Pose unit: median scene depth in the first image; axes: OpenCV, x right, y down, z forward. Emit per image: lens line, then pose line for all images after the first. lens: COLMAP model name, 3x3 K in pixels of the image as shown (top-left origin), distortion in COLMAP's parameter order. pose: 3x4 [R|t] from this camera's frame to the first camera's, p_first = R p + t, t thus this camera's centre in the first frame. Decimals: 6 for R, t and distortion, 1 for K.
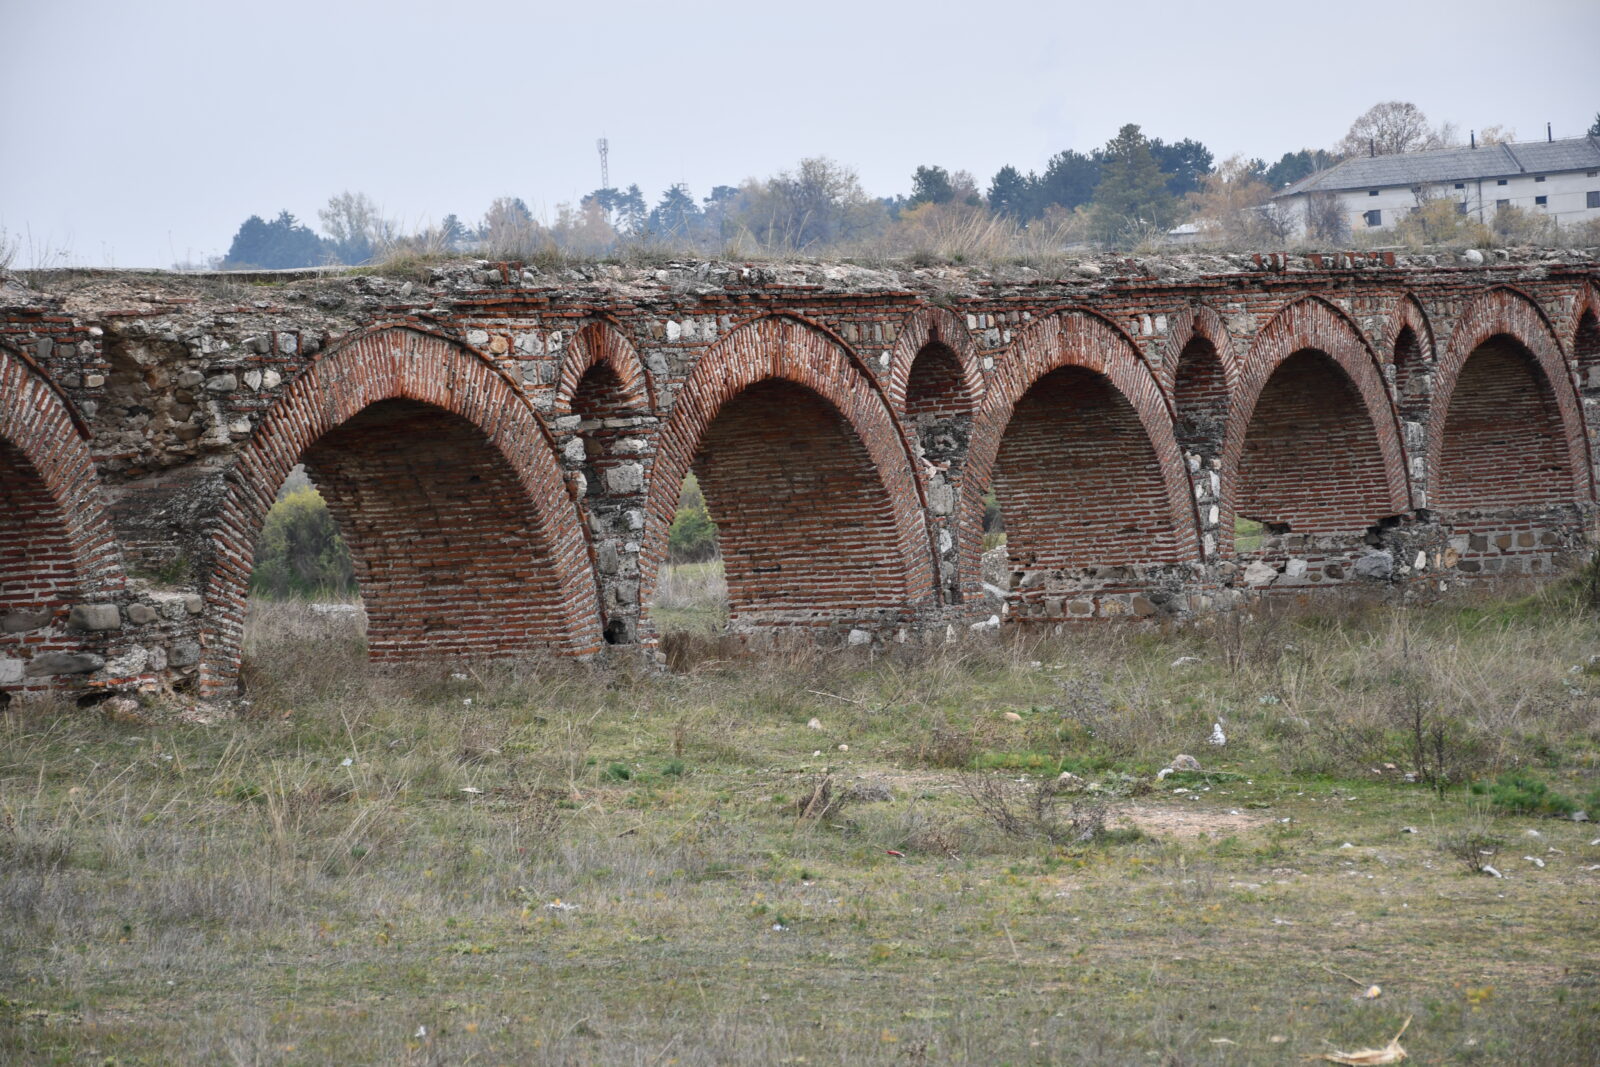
lens RADIAL K [[4817.8, 0, 800.1], [0, 4817.8, 532.8], [0, 0, 1]] dist [0.013018, 0.000000]
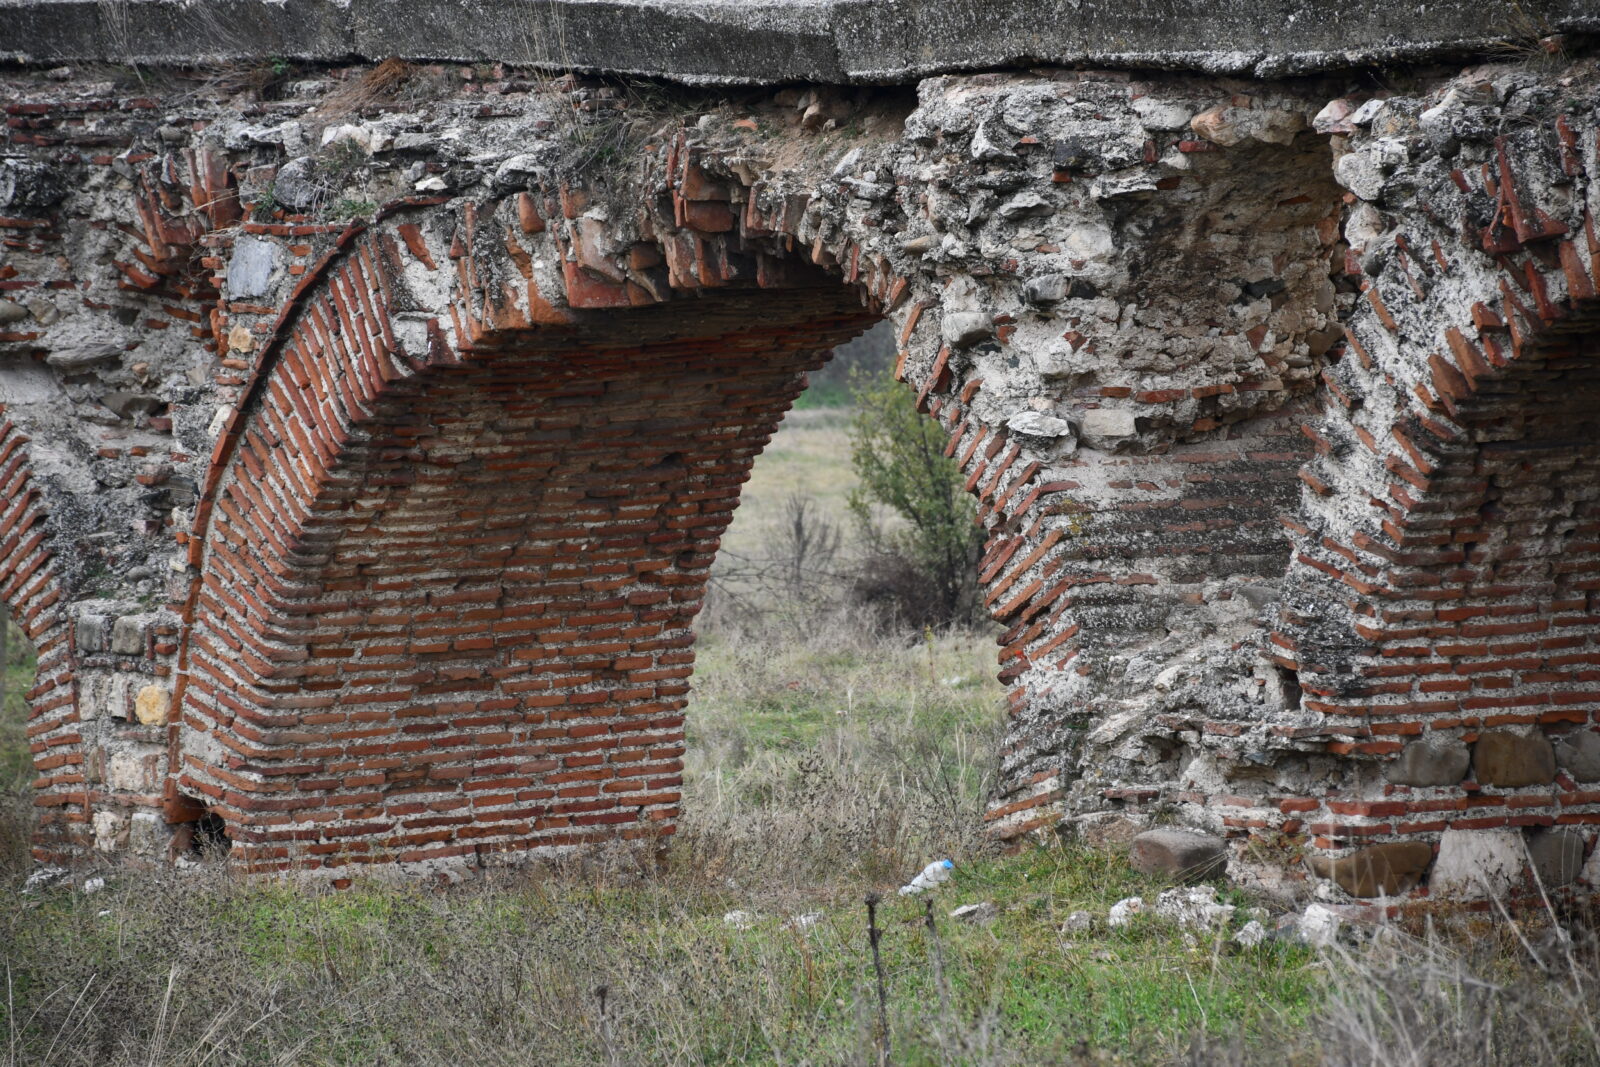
lens RADIAL K [[8049.6, 0, 800.1], [0, 8049.6, 533.3], [0, 0, 1]] dist [0.459995, 0.000000]
pose [[0.408095, -0.000103, 0.912940, -0.761737], [0.018213, 0.999802, -0.008029, 0.002474], [-0.912758, 0.019904, 0.408016, 0.657803]]
